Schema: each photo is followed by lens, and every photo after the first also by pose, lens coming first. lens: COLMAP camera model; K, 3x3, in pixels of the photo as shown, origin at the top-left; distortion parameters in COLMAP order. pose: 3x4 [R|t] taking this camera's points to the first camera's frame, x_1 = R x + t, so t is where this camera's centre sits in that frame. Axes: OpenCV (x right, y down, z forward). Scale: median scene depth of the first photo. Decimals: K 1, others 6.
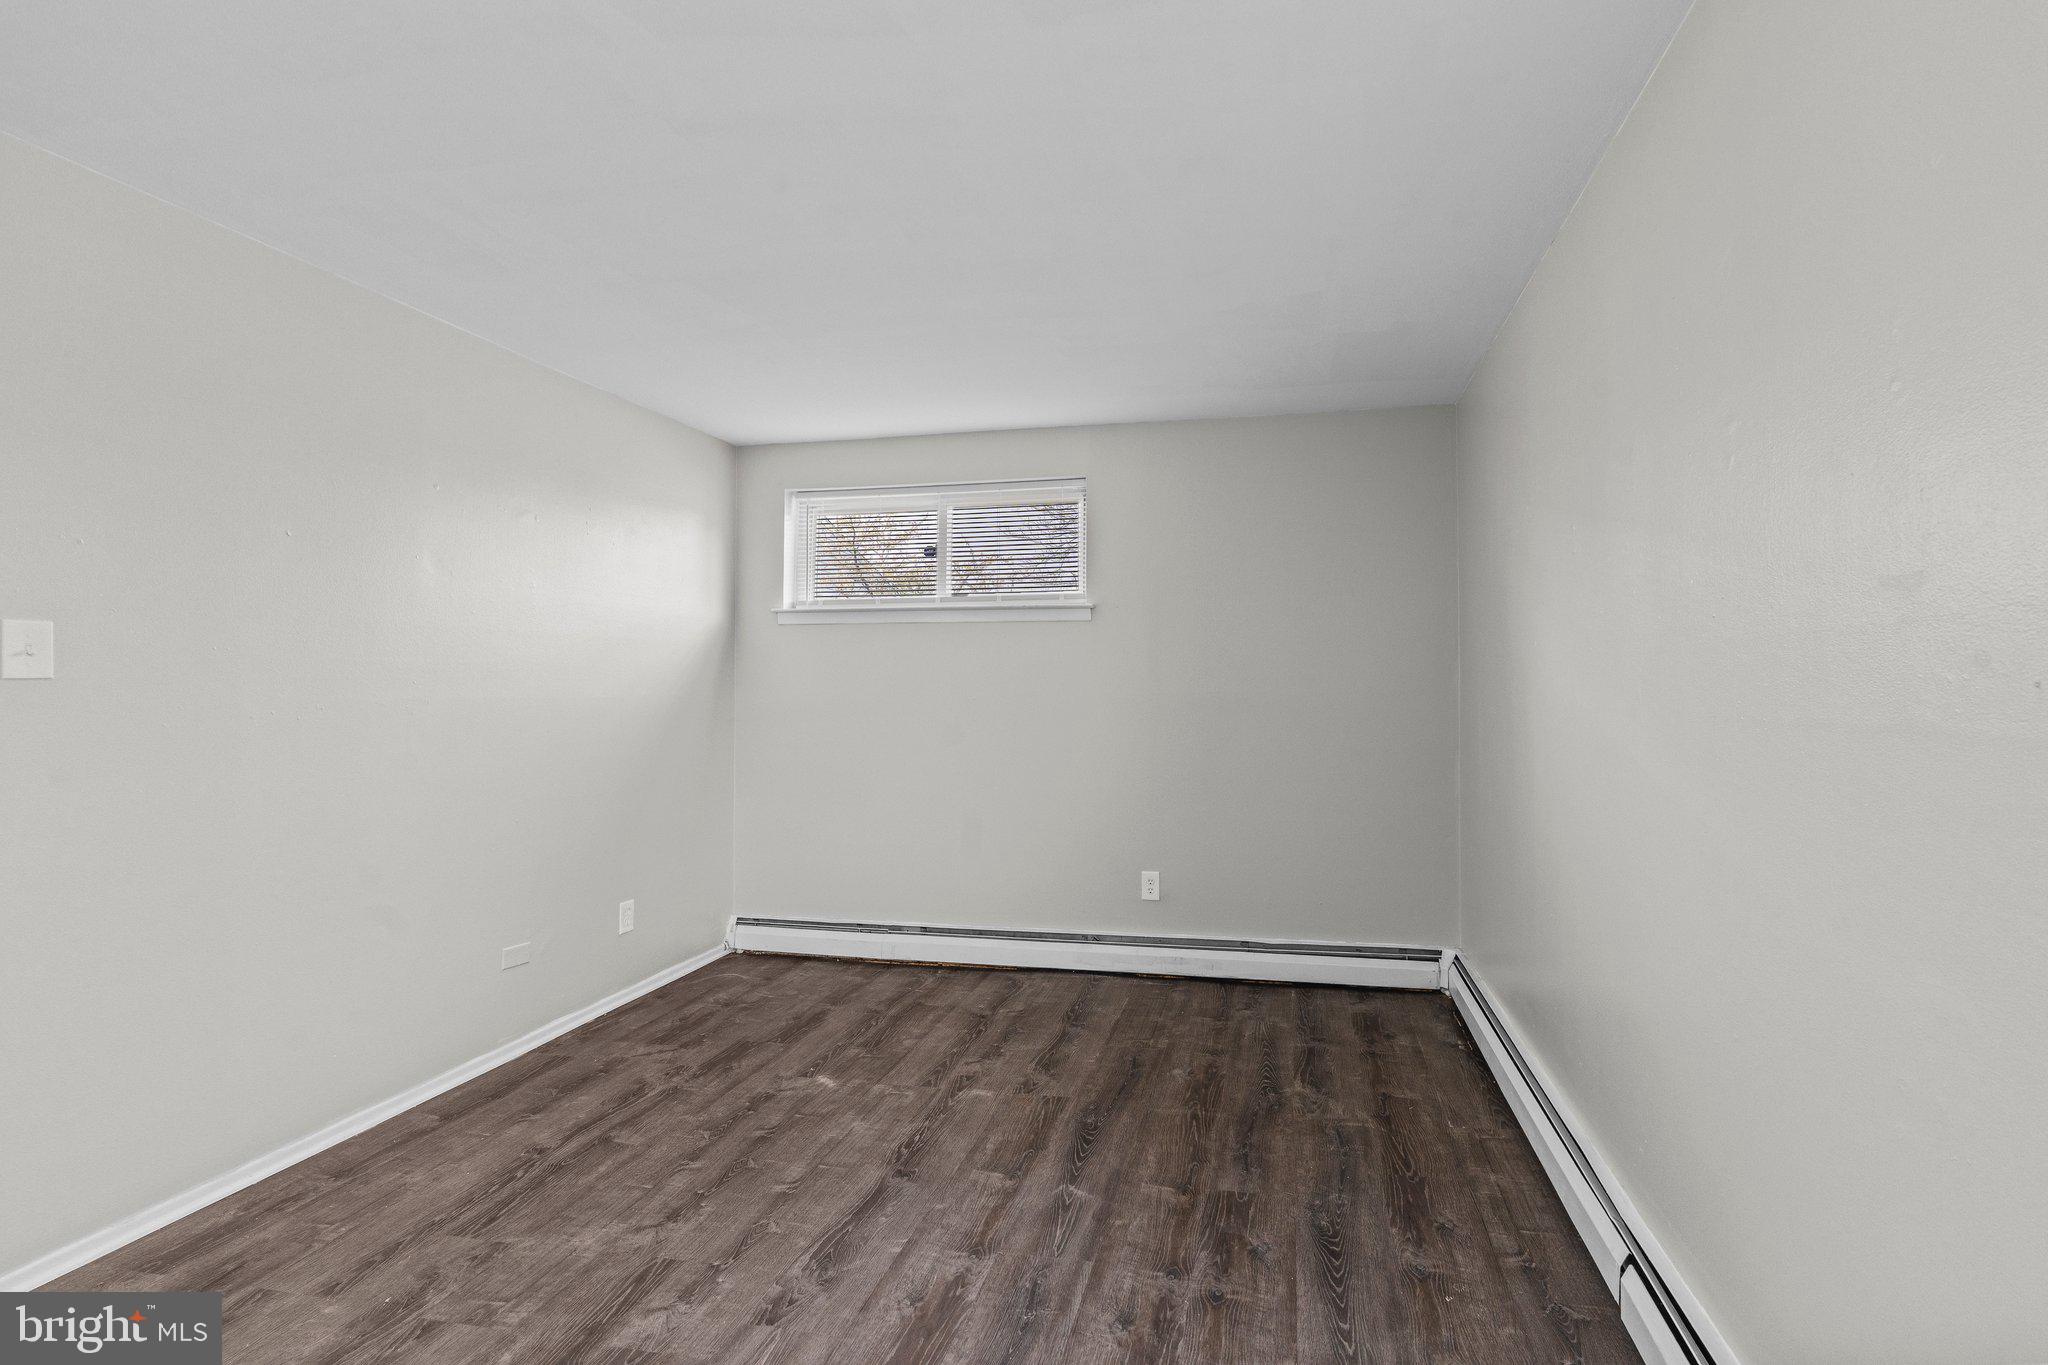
lens RADIAL K [[881.2, 0, 1025.3], [0, 881.2, 688.6], [0, 0, 1]] dist [-0.001798, -0.000165]
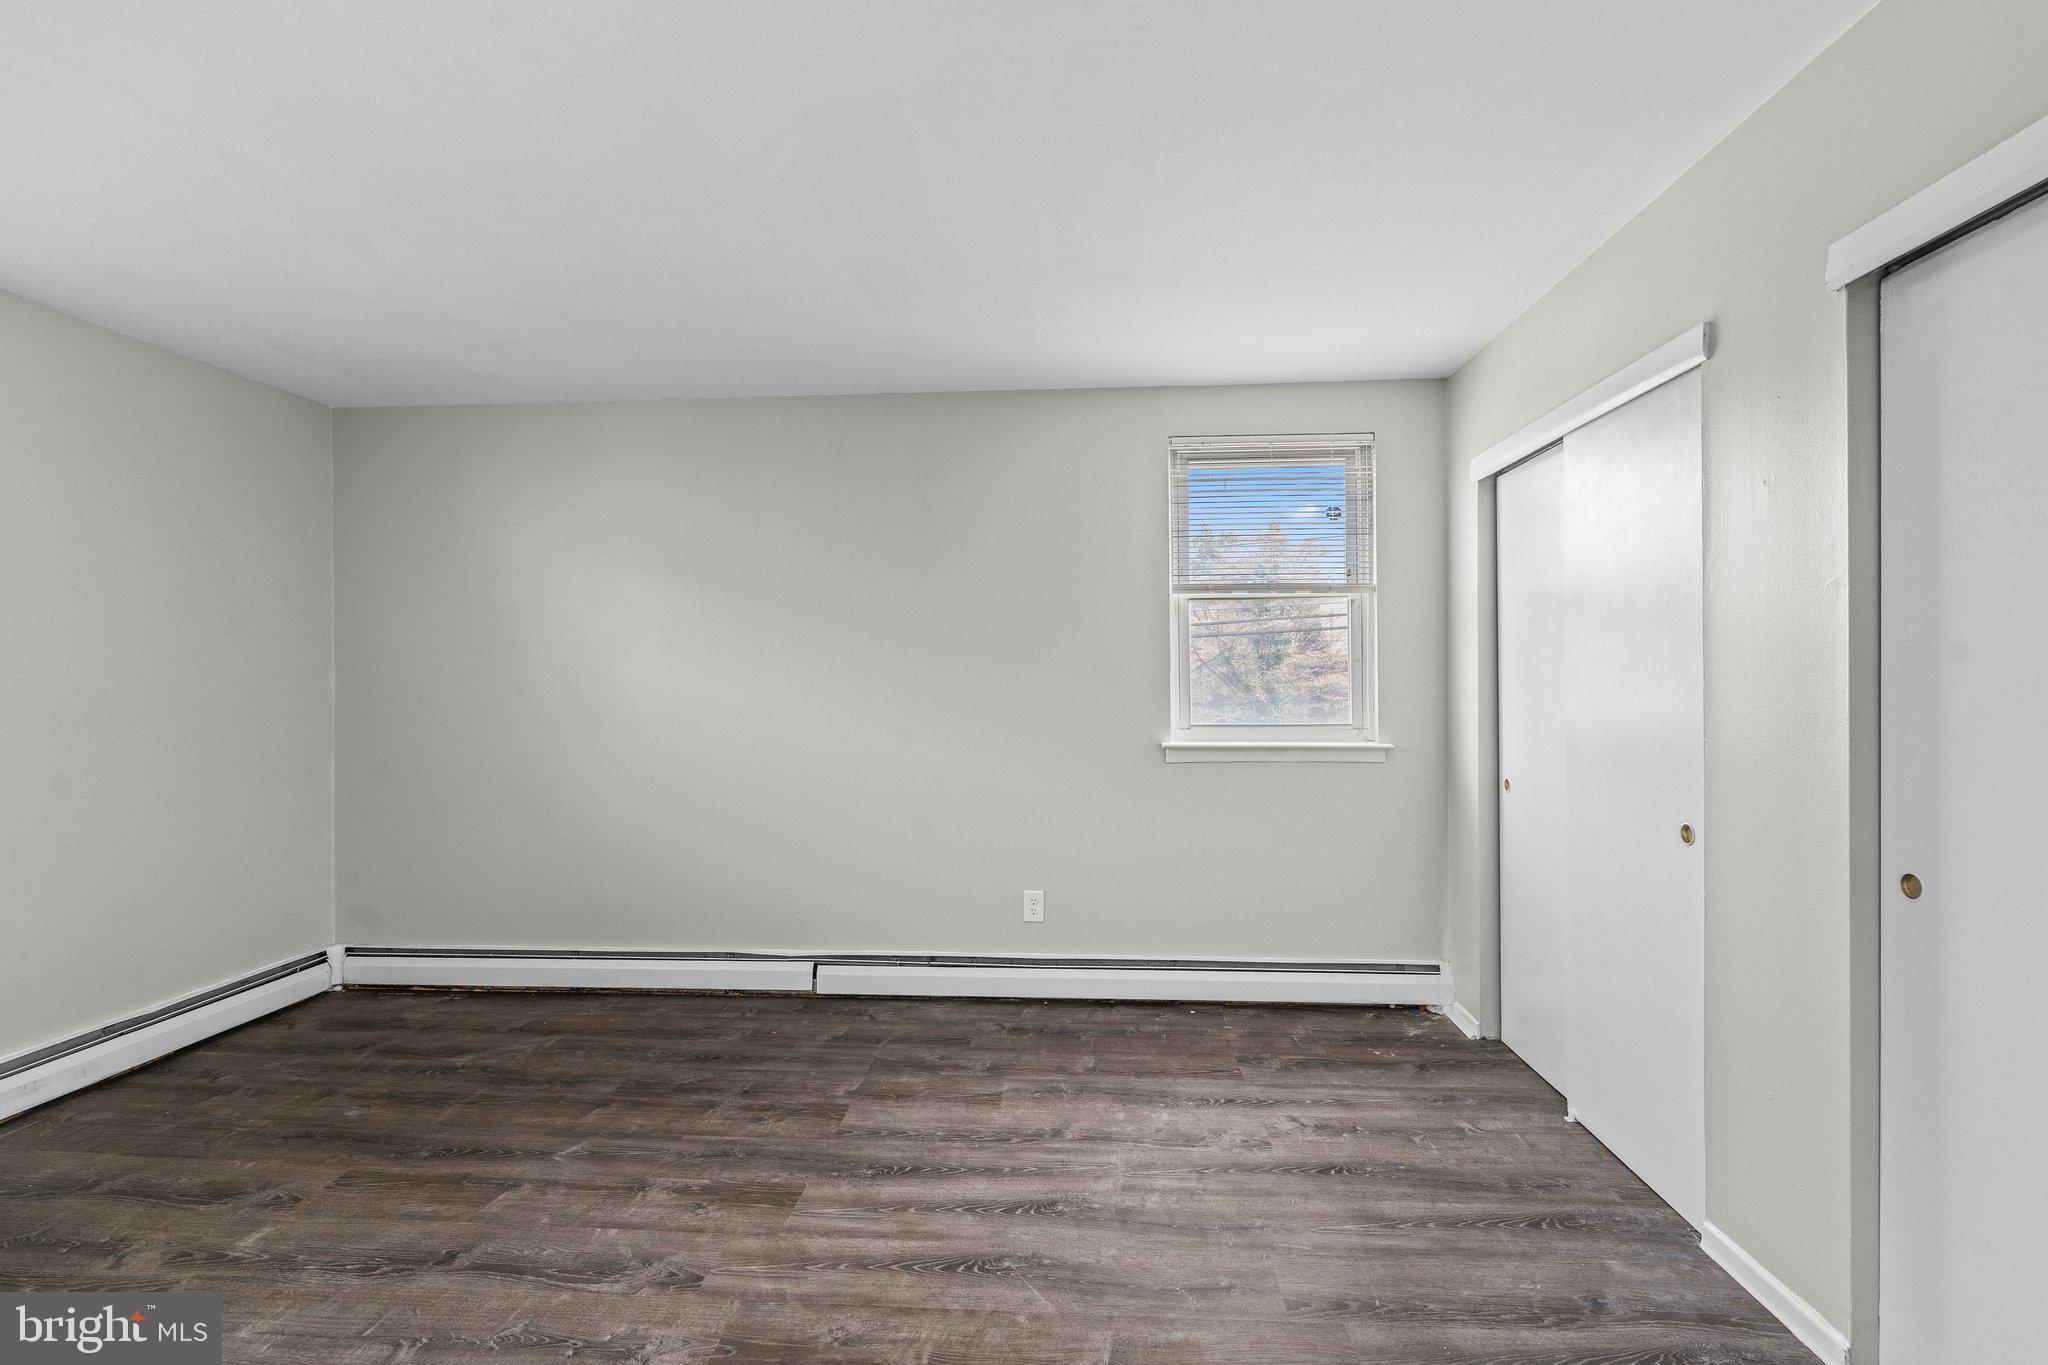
lens RADIAL K [[881.2, 0, 1025.3], [0, 881.2, 688.6], [0, 0, 1]] dist [-0.001798, -0.000165]
pose [[-0.102810, 0.000024, 0.994701, -1.098399], [0.008605, 0.999963, 0.000865, 0.010900], [-0.994664, 0.008648, -0.102806, 0.567410]]
